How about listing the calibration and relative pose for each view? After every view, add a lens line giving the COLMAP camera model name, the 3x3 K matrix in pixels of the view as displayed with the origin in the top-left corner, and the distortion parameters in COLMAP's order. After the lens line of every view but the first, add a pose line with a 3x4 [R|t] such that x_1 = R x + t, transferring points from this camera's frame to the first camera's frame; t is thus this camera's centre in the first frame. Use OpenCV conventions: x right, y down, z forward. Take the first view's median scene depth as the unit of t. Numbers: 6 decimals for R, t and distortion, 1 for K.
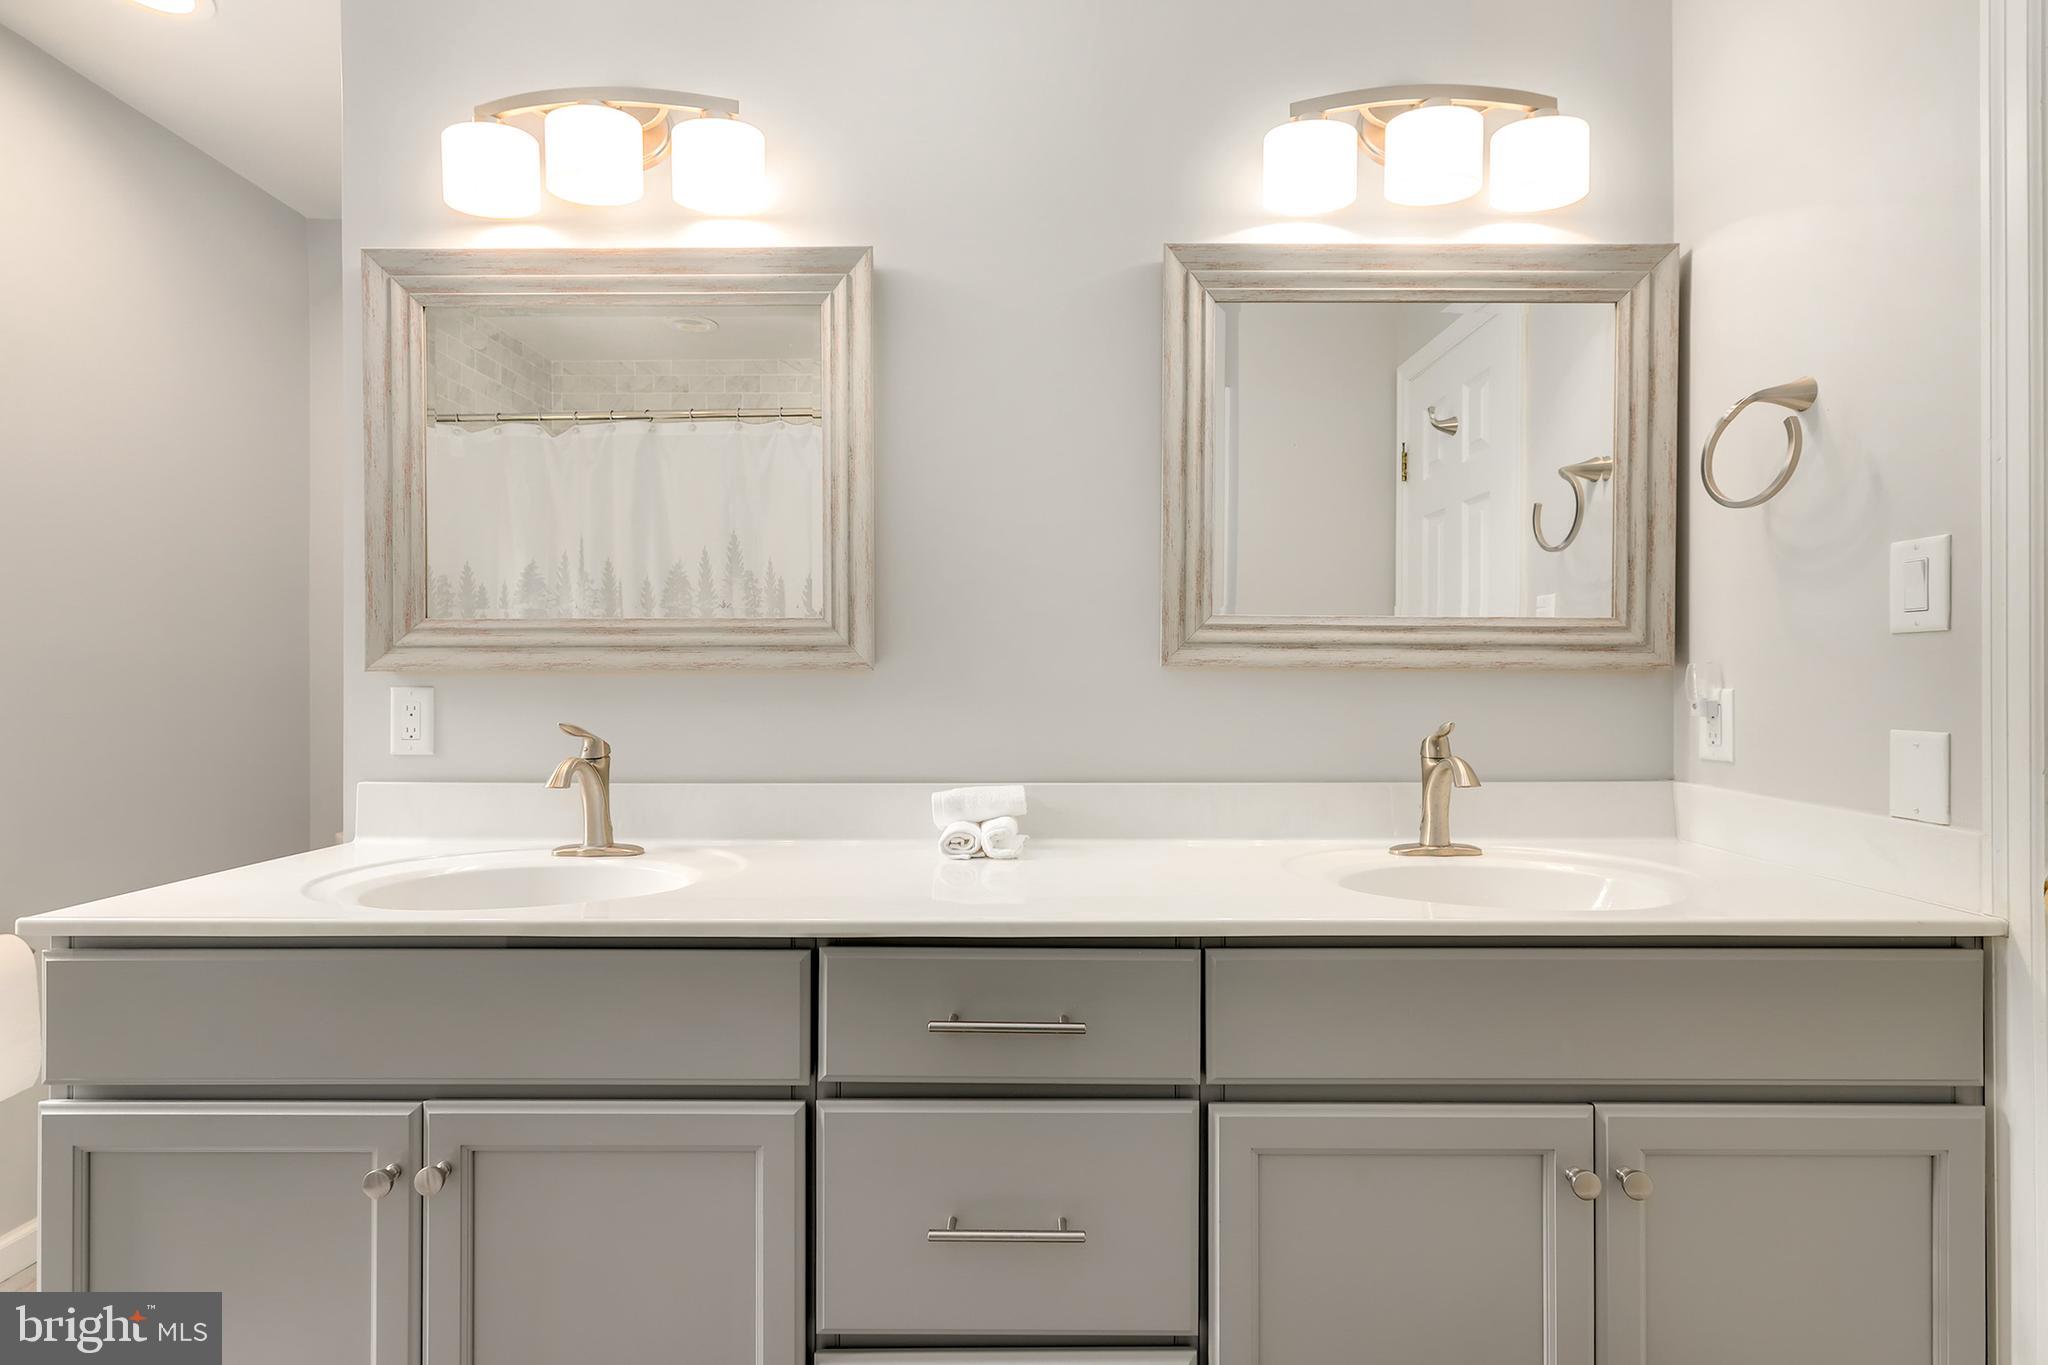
lens RADIAL K [[911.1, 0, 1021.4], [0, 911.1, 684.0], [0, 0, 1]] dist [0.003929, 0.000415]
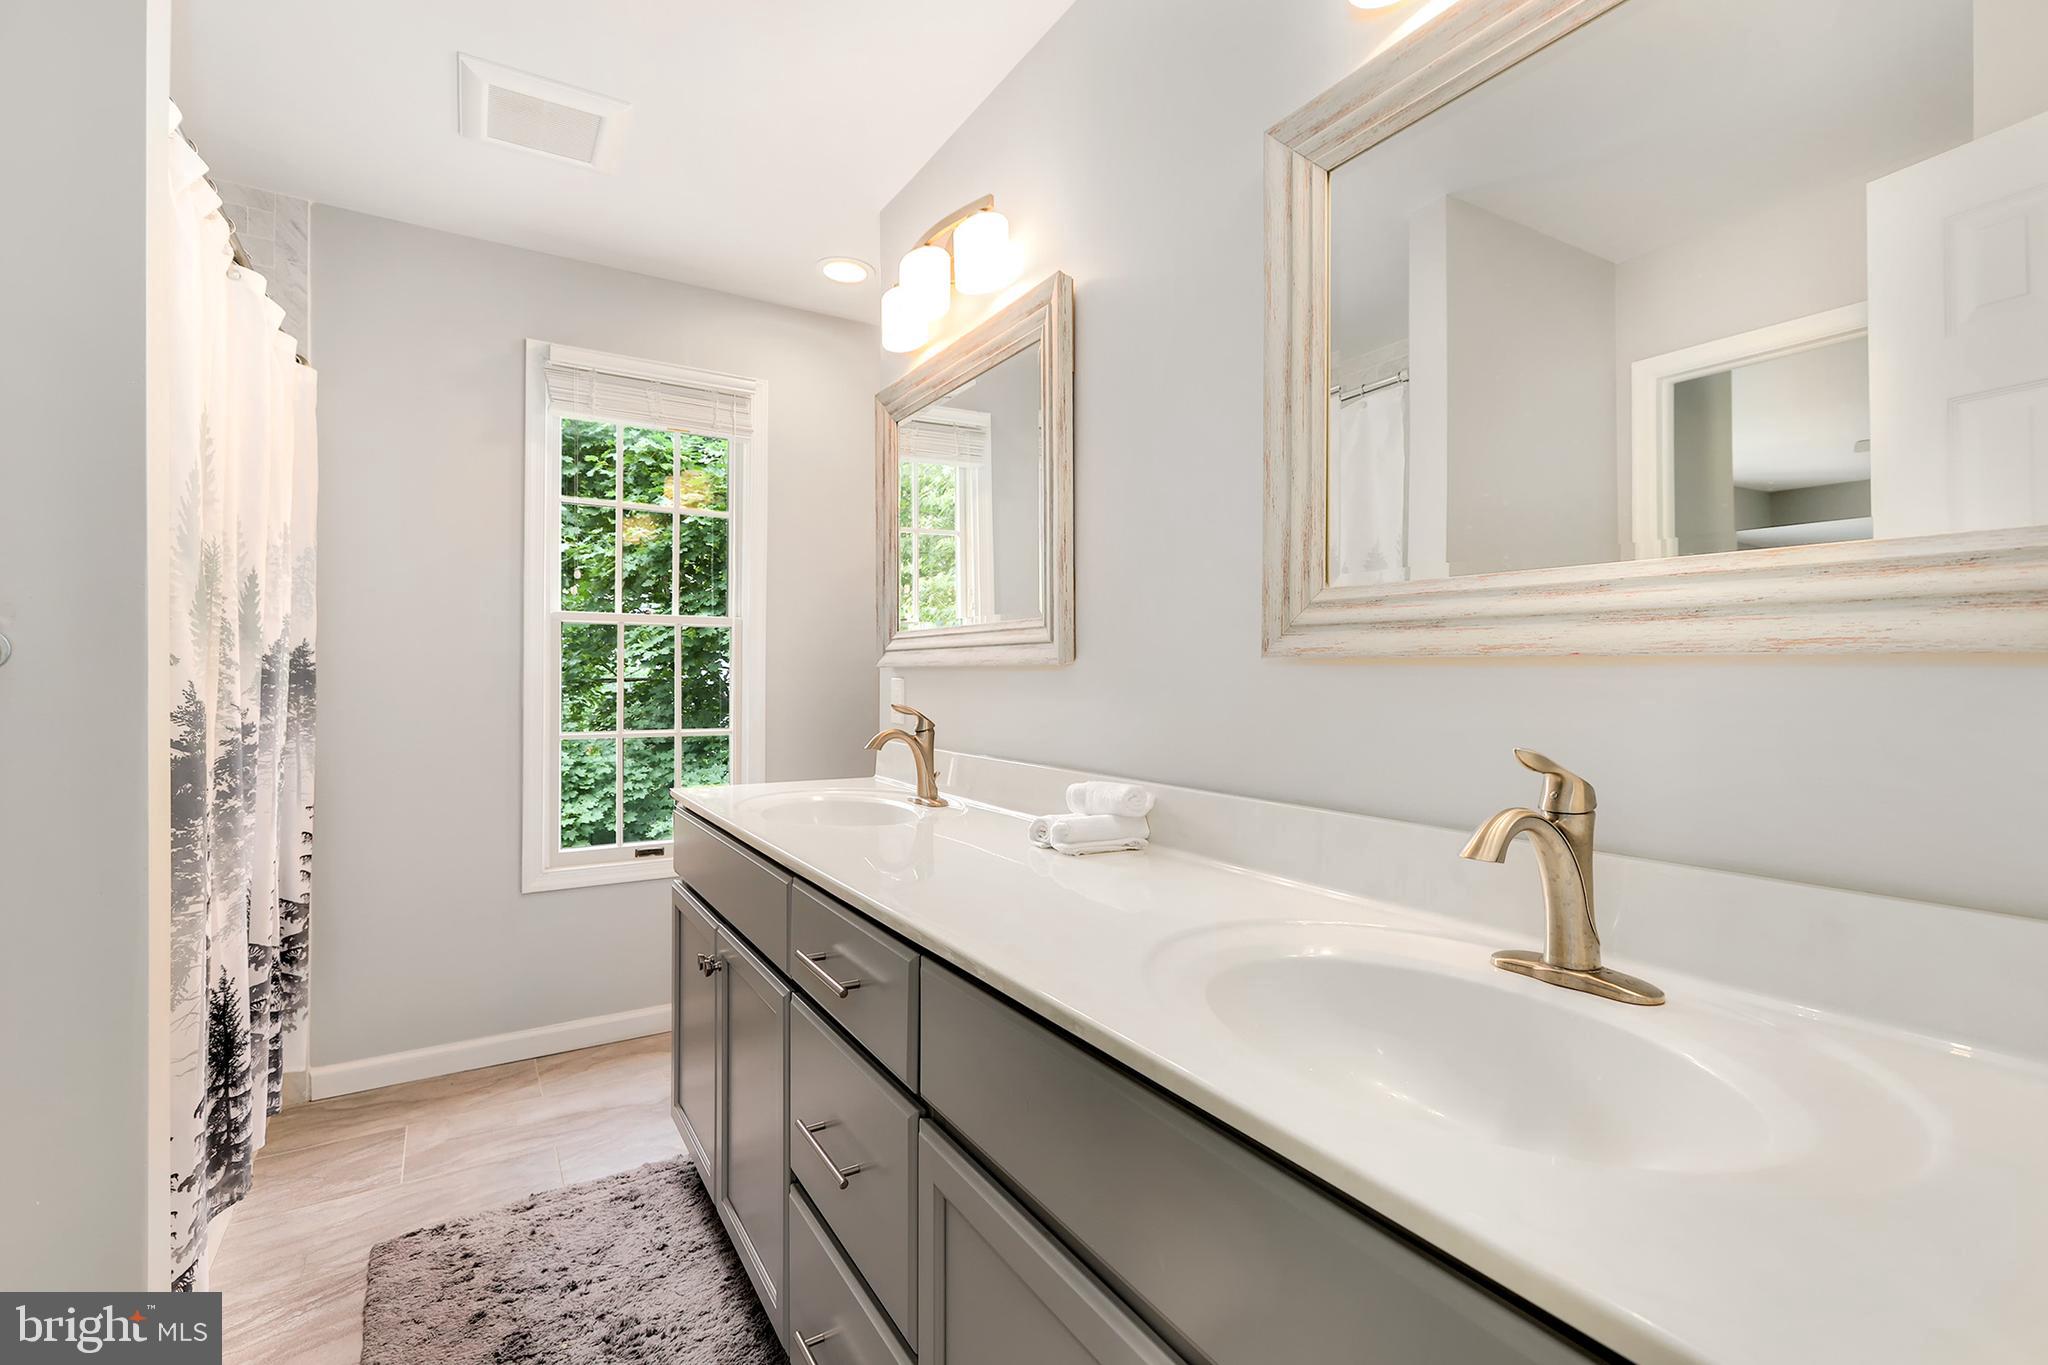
lens RADIAL K [[911.1, 0, 1021.5], [0, 911.1, 677.1], [0, 0, 1]] dist [0.003929, 0.000415]
pose [[0.534630, 0.003771, -0.845078, 0.720807], [0.001898, 0.999982, 0.005664, -0.006871], [0.845084, -0.004632, 0.534613, 0.385002]]
